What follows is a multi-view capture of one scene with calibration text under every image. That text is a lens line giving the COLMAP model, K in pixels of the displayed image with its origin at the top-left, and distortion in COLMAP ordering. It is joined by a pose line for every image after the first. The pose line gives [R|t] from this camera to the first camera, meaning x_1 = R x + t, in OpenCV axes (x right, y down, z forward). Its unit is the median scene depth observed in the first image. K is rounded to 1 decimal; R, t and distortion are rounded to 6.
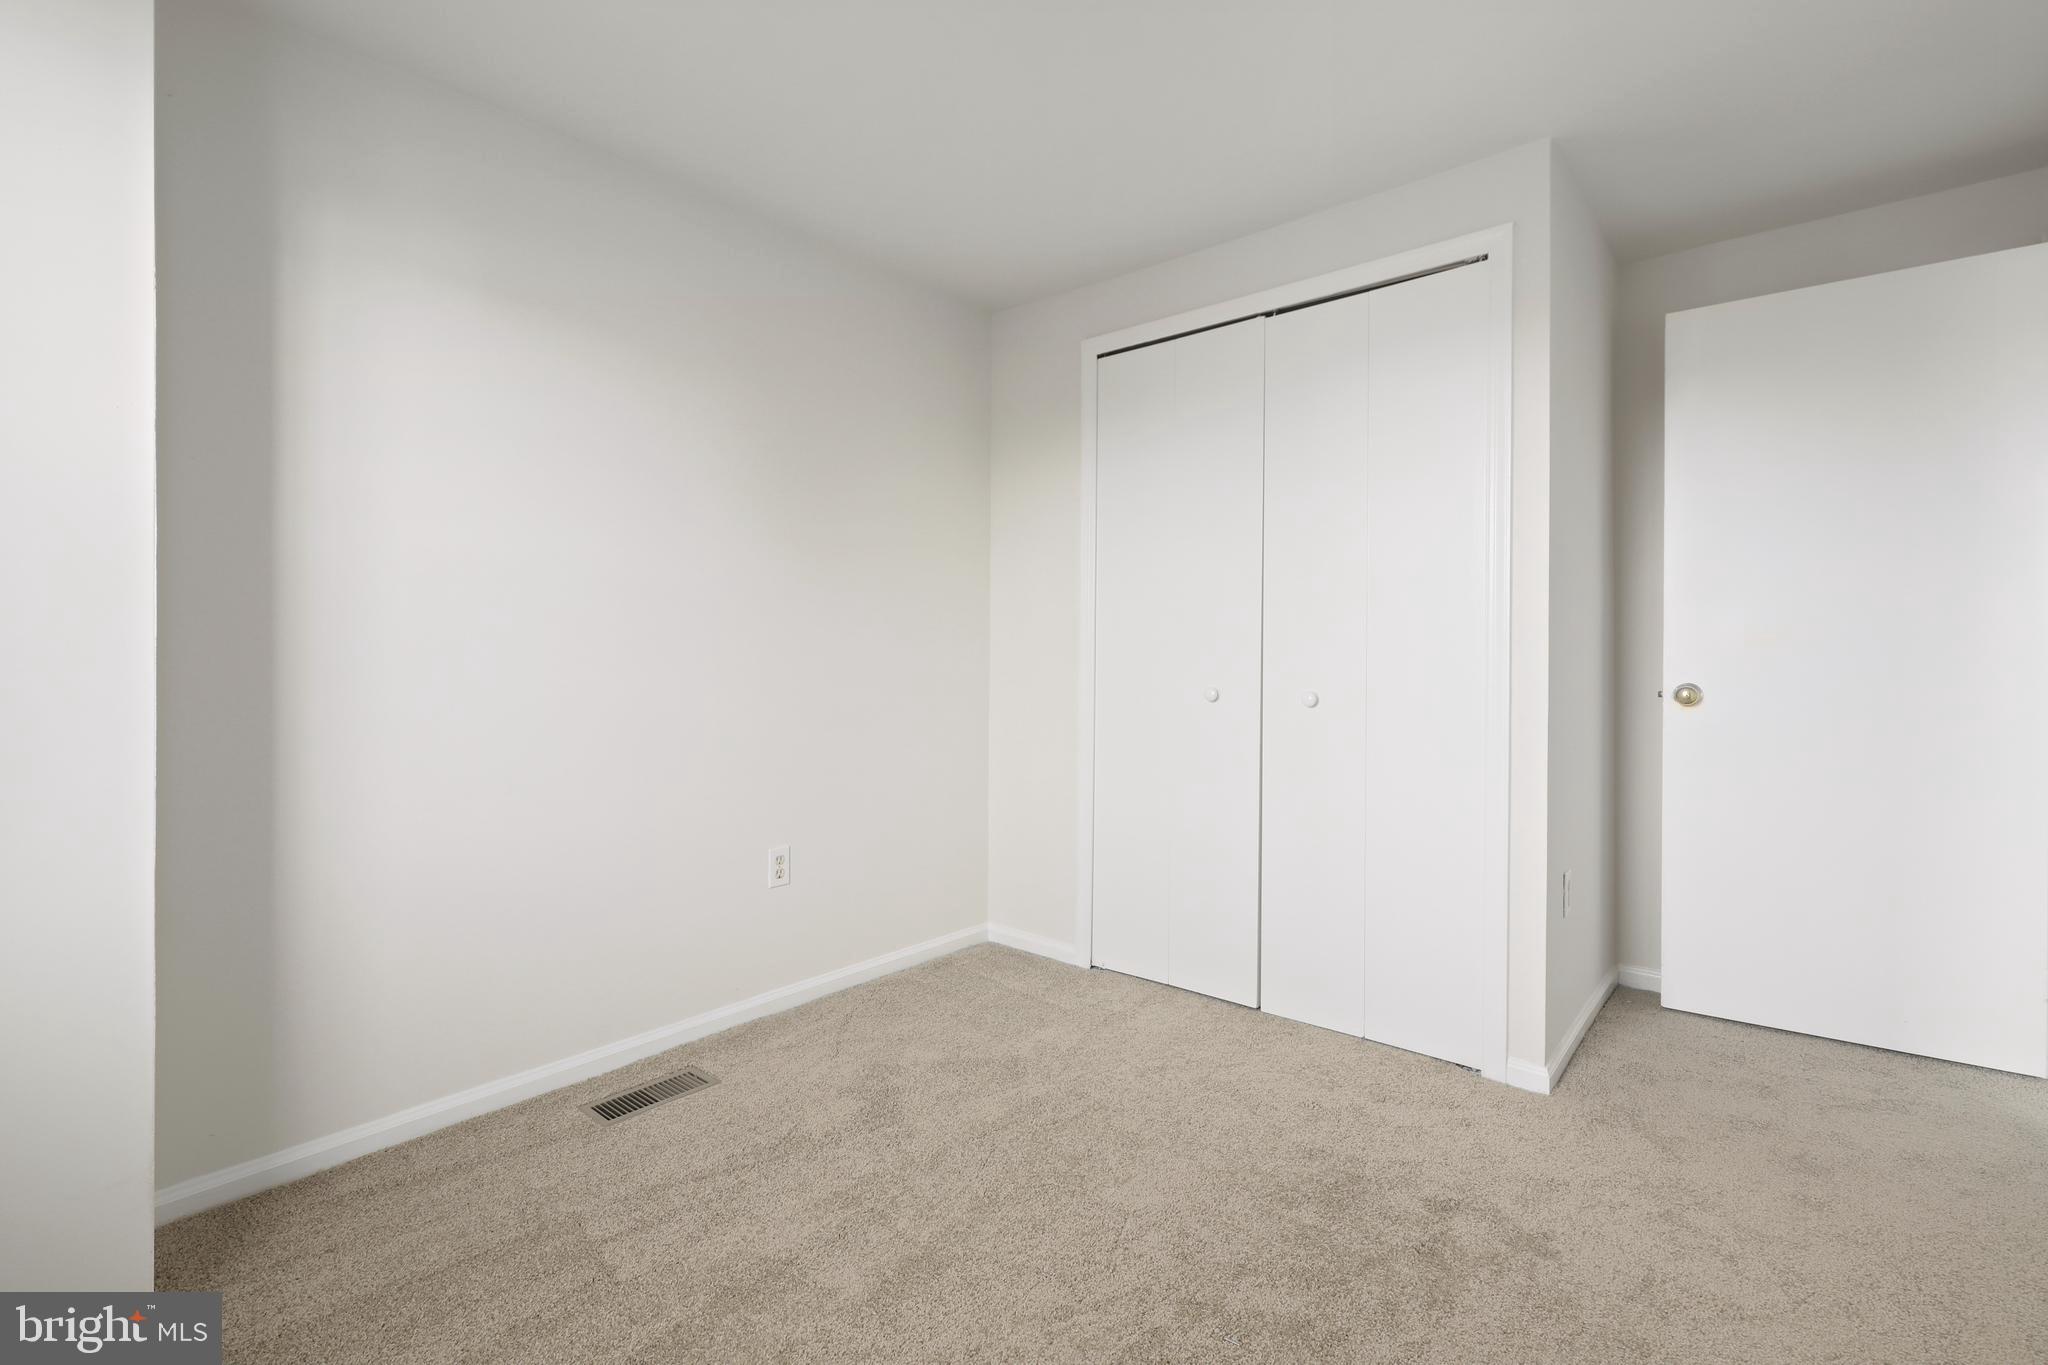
lens RADIAL K [[930.0, 0, 1026.1], [0, 930.0, 671.3], [0, 0, 1]] dist [0.000686, -0.000936]
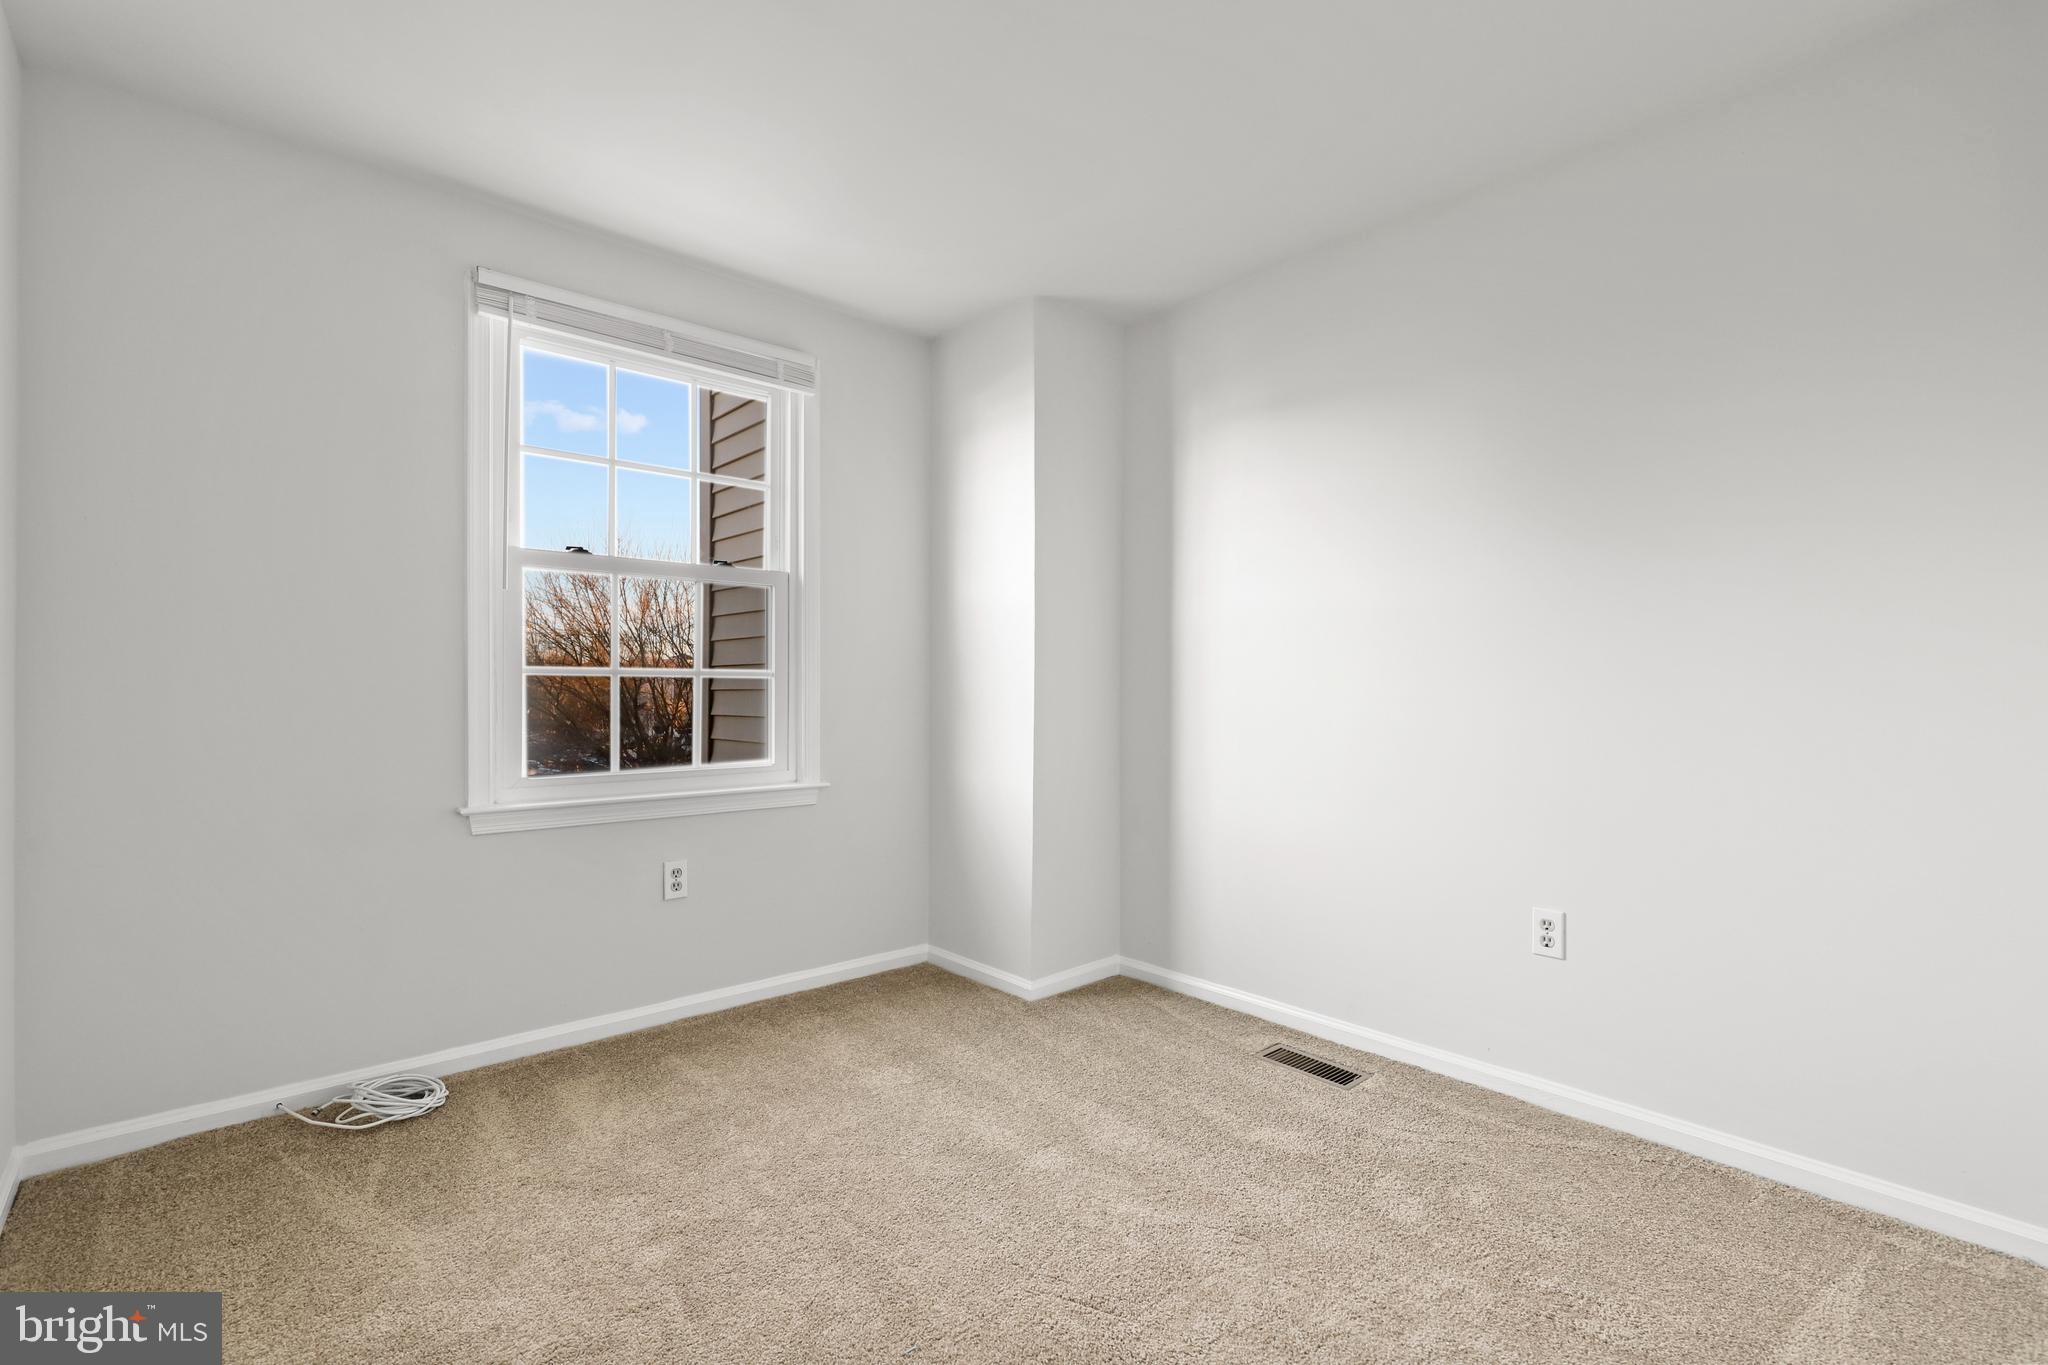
lens RADIAL K [[930.0, 0, 1025.1], [0, 930.0, 677.7], [0, 0, 1]] dist [0.000686, -0.000936]
pose [[-0.139064, -0.001976, -0.990281, 0.743175], [-0.015636, 0.999878, 0.000201, -0.013222], [0.990160, 0.015512, -0.139077, 0.774195]]
